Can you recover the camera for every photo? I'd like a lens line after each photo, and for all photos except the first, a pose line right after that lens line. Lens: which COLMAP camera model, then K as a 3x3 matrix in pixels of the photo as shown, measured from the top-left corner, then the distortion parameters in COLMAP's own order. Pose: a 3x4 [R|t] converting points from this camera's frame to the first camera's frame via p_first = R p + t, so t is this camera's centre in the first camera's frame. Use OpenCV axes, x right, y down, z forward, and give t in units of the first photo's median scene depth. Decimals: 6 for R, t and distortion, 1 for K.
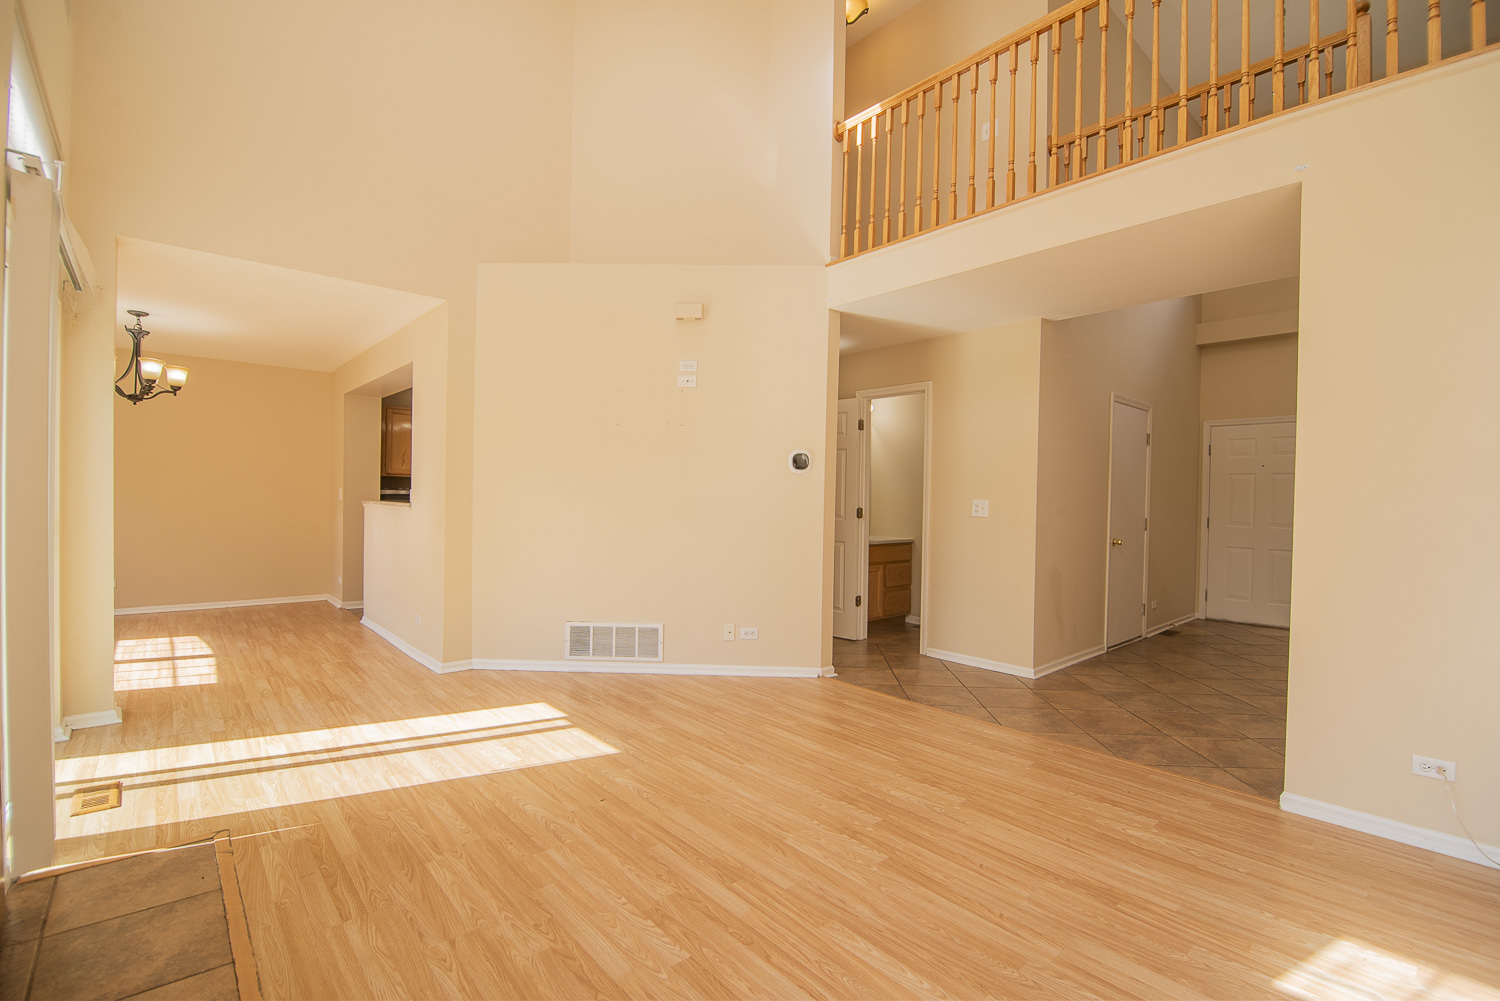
lens RADIAL K [[651.4, 0, 757.8], [0, 651.4, 503.2], [0, 0, 1]] dist [-0.015420, -0.000657]
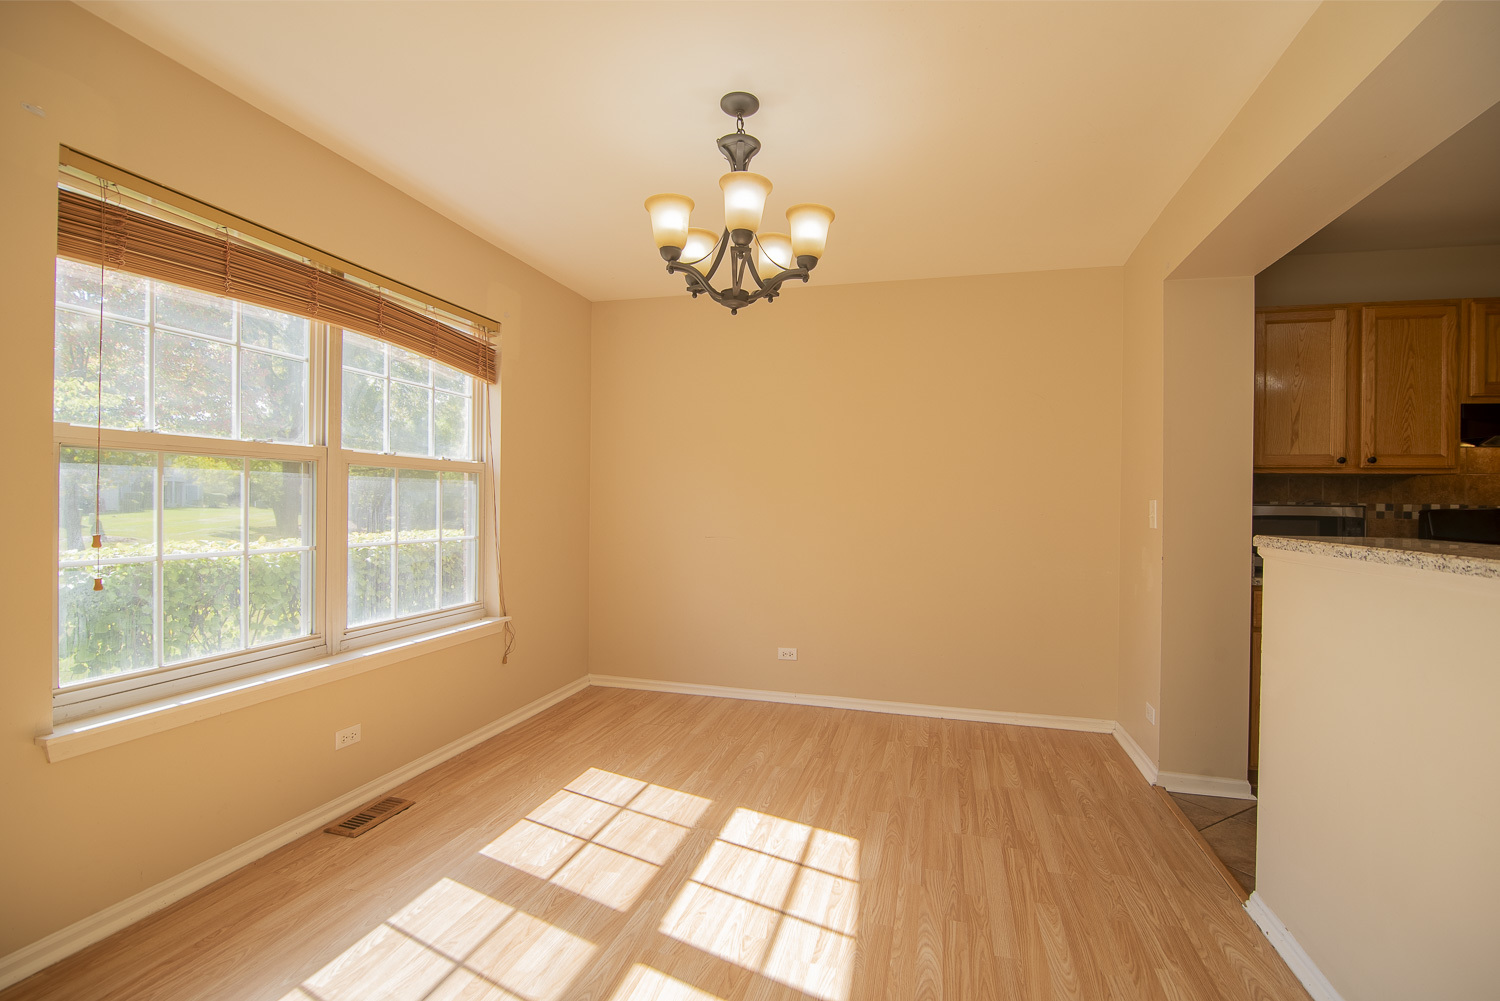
lens RADIAL K [[677.3, 0, 754.8], [0, 677.3, 503.7], [0, 0, 1]] dist [-0.003767, -0.004125]
pose [[0.522089, -0.009272, -0.852841, -0.872746], [-0.012654, 0.999747, -0.018615, -0.023754], [0.852797, 0.020511, 0.521839, 1.176705]]
